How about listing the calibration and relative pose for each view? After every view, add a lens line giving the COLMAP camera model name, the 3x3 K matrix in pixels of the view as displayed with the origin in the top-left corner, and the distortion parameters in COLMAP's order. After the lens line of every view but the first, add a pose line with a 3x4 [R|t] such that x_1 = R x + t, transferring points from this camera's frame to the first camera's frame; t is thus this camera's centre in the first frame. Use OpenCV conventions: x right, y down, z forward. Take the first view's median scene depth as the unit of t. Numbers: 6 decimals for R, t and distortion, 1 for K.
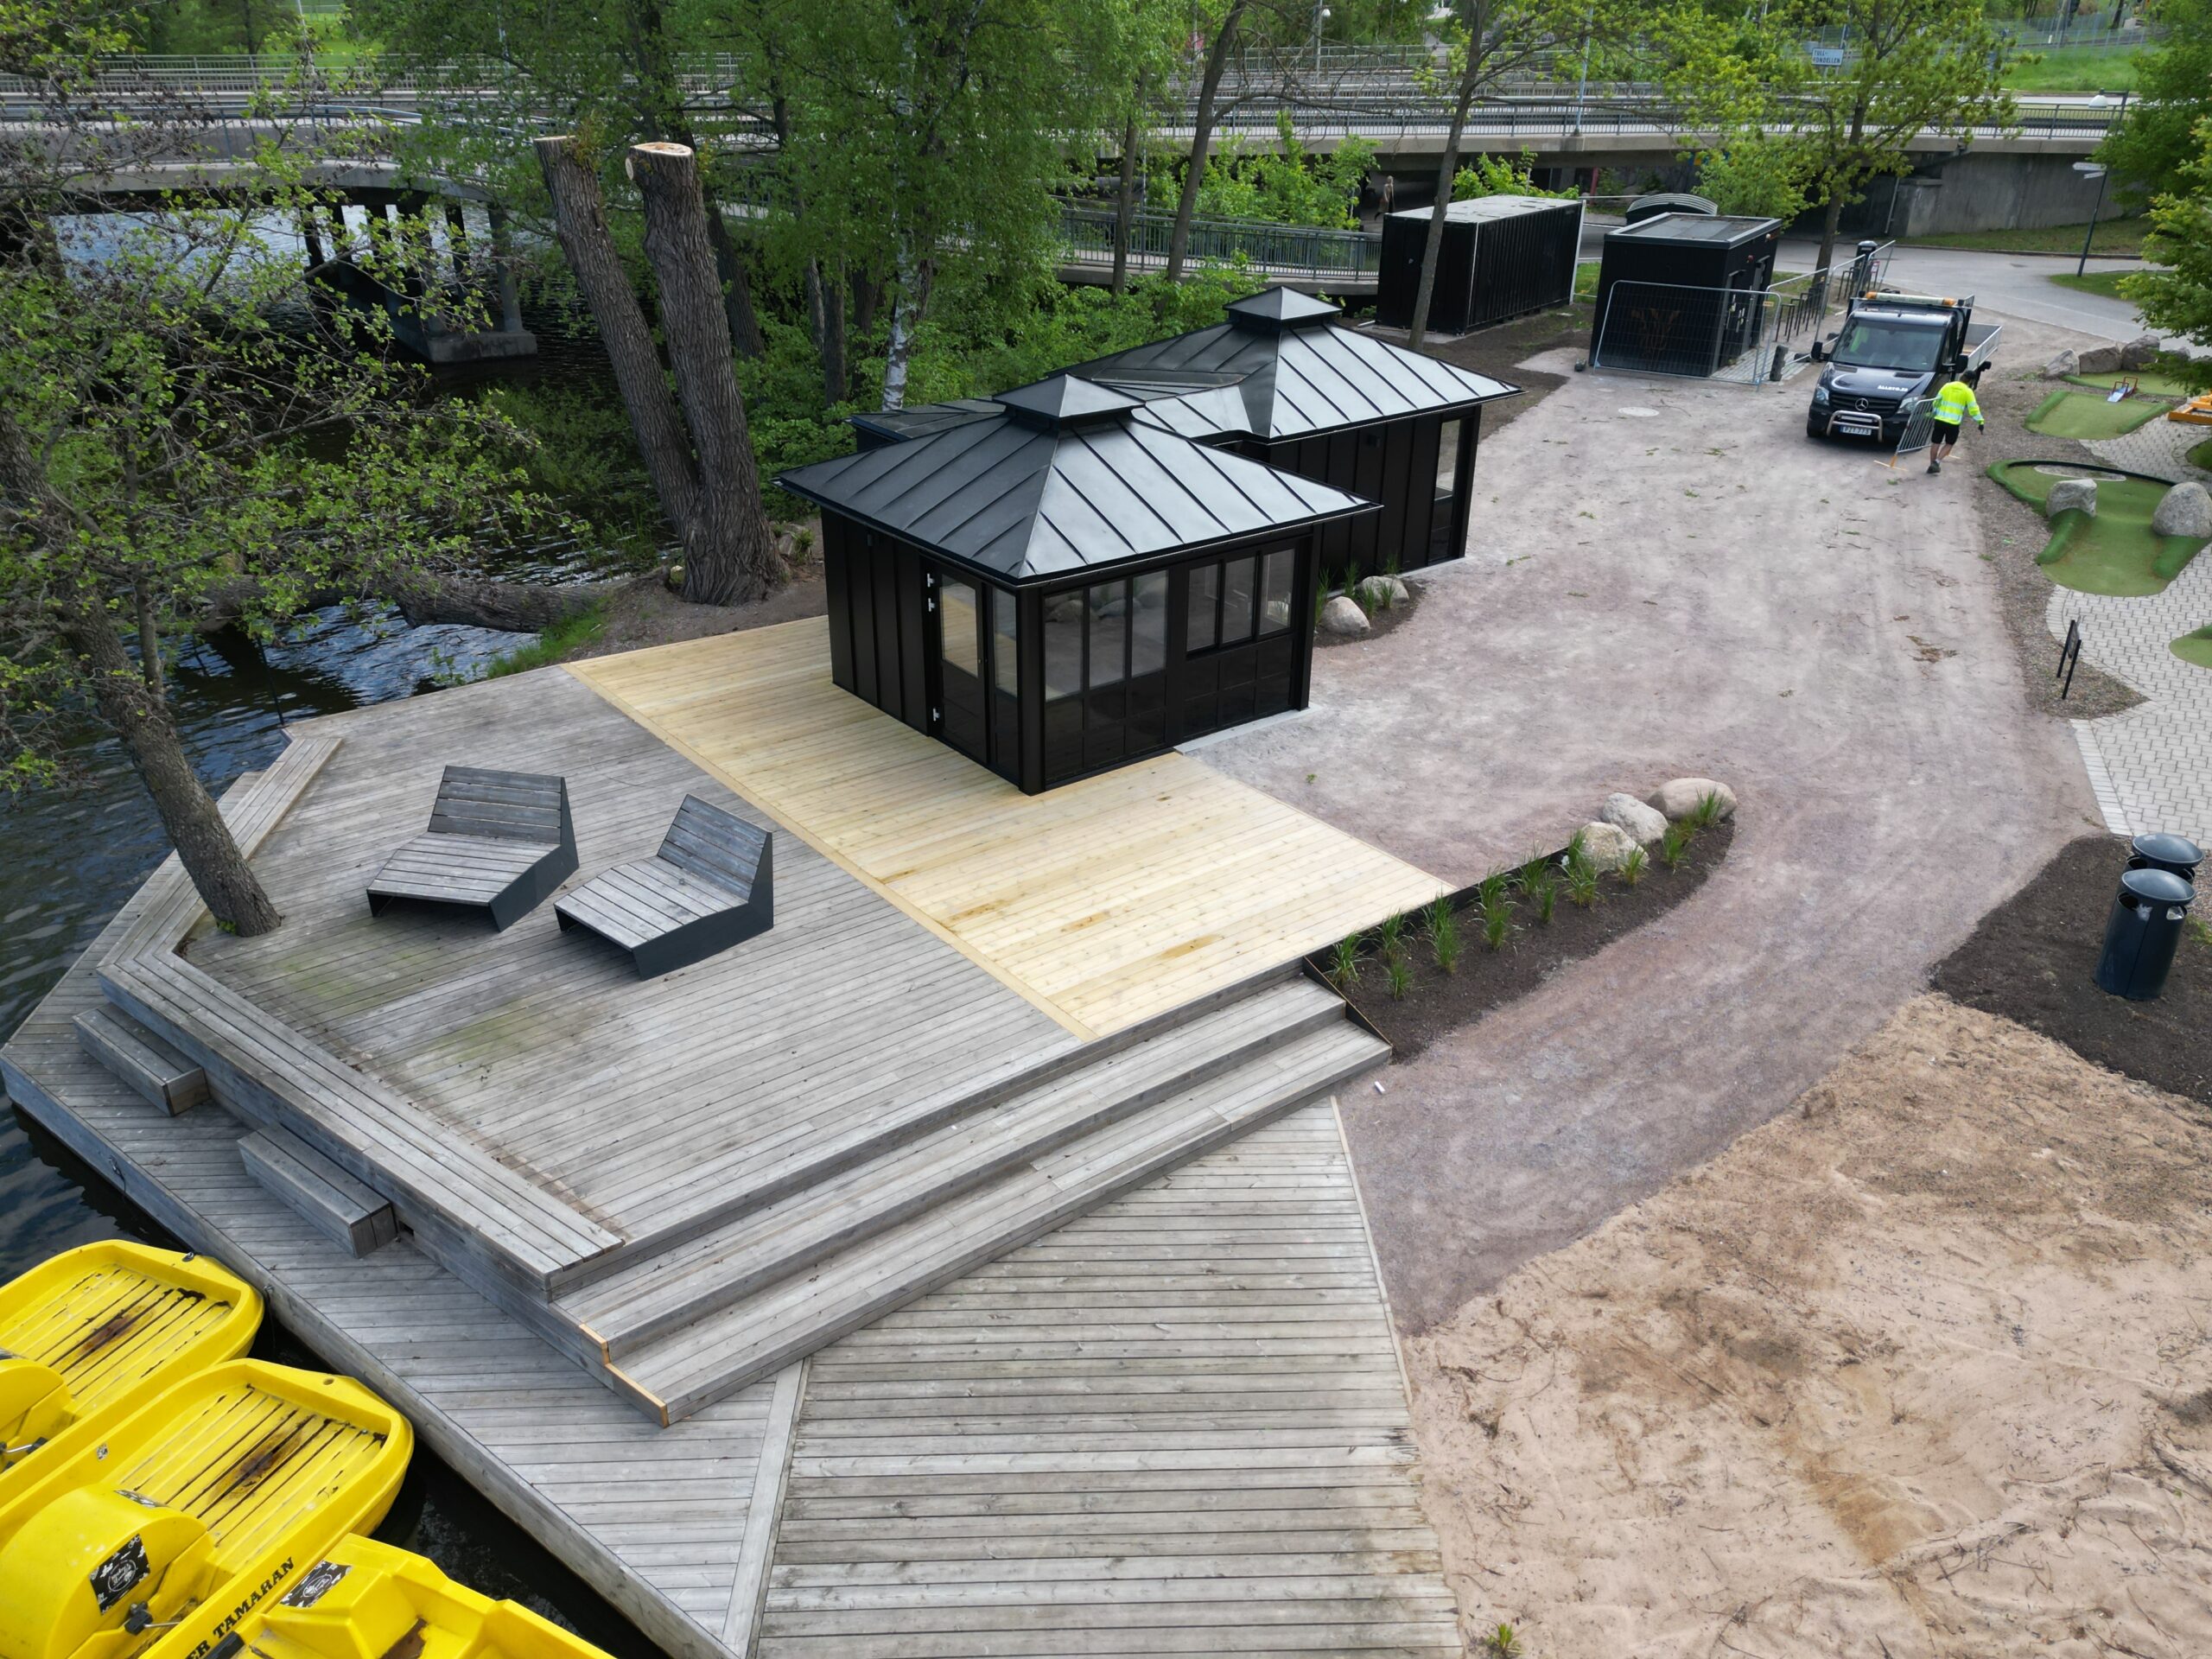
lens RADIAL K [[1714.9, 0, 1106.0], [0, 1714.9, 829.5], [0, 0, 1]] dist [0.064792, -0.053394]
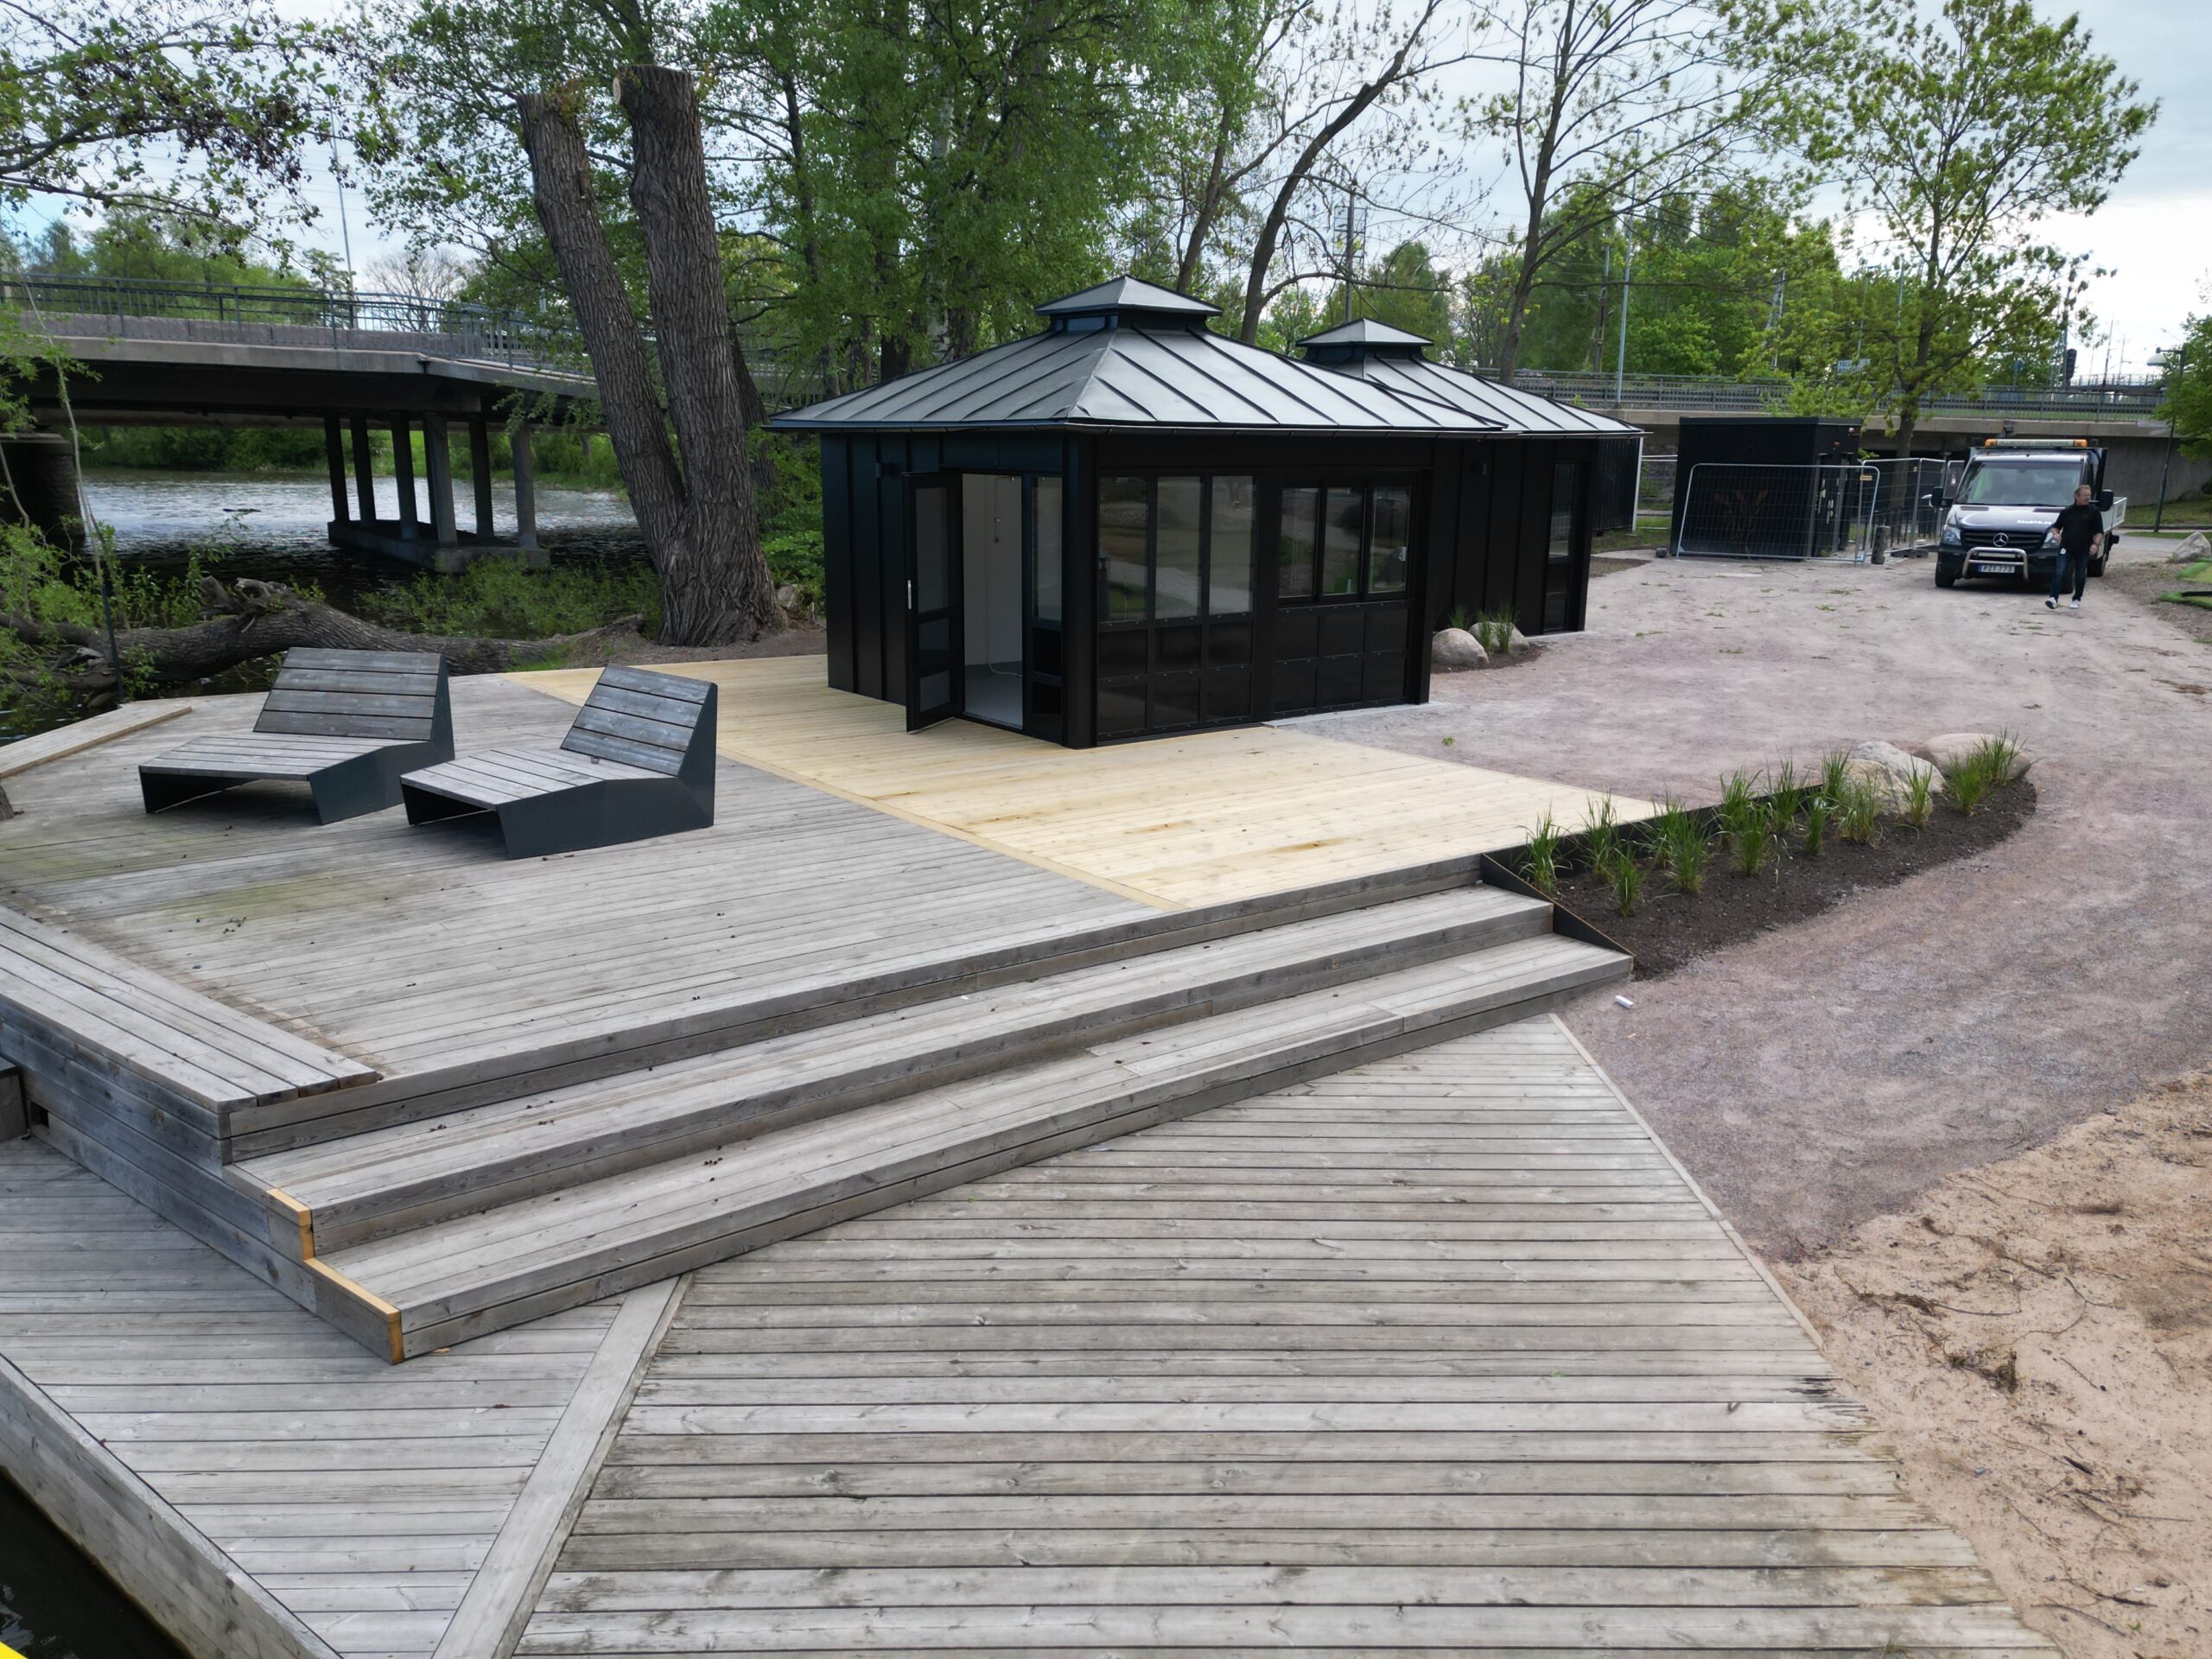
lens RADIAL K [[1714.9, 0, 1106.0], [0, 1714.9, 829.5], [0, 0, 1]] dist [0.064792, -0.053394]
pose [[0.999881, 0.004399, -0.014778, -0.032572], [-0.007538, 0.975562, -0.219595, 0.289703], [0.013450, 0.219680, 0.975479, 0.439447]]
